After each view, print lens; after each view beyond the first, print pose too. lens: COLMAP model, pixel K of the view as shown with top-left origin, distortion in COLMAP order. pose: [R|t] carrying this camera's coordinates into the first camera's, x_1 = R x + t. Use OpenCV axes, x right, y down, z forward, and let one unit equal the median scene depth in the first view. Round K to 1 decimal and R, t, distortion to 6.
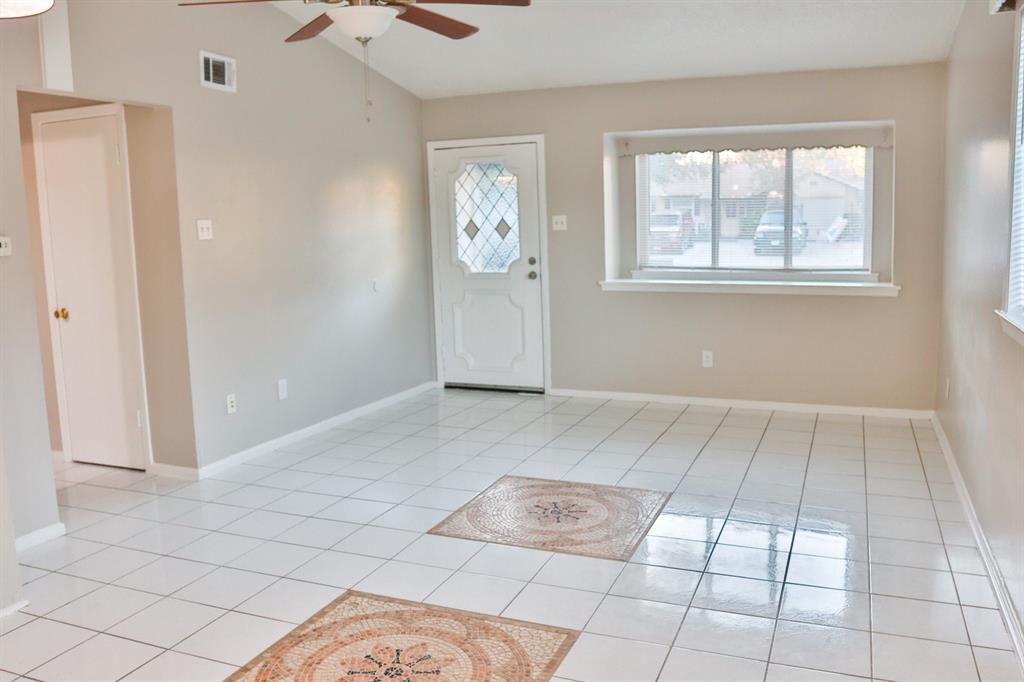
lens RADIAL K [[842.3, 0, 514.1], [0, 842.3, 339.6], [0, 0, 1]] dist [-0.115533, 0.074857]
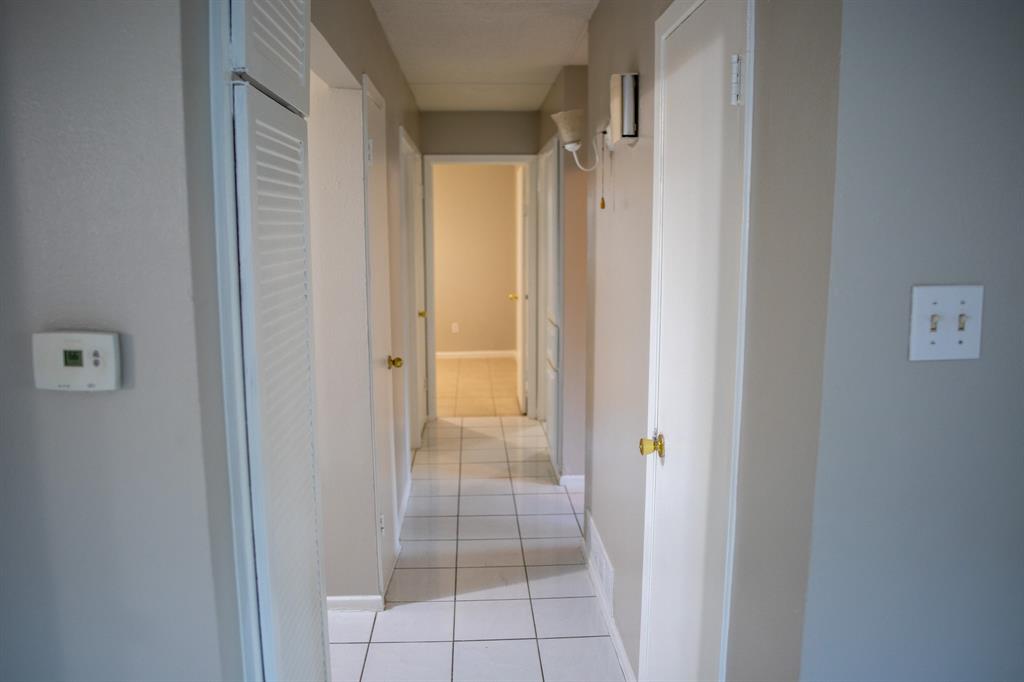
lens RADIAL K [[842.3, 0, 514.1], [0, 842.3, 339.6], [0, 0, 1]] dist [-0.115533, 0.074857]
pose [[0.421517, 0.142299, -0.895586, -0.134153], [-0.132094, 0.986712, 0.094606, -0.093164], [0.897148, 0.078423, 0.434713, 0.527476]]
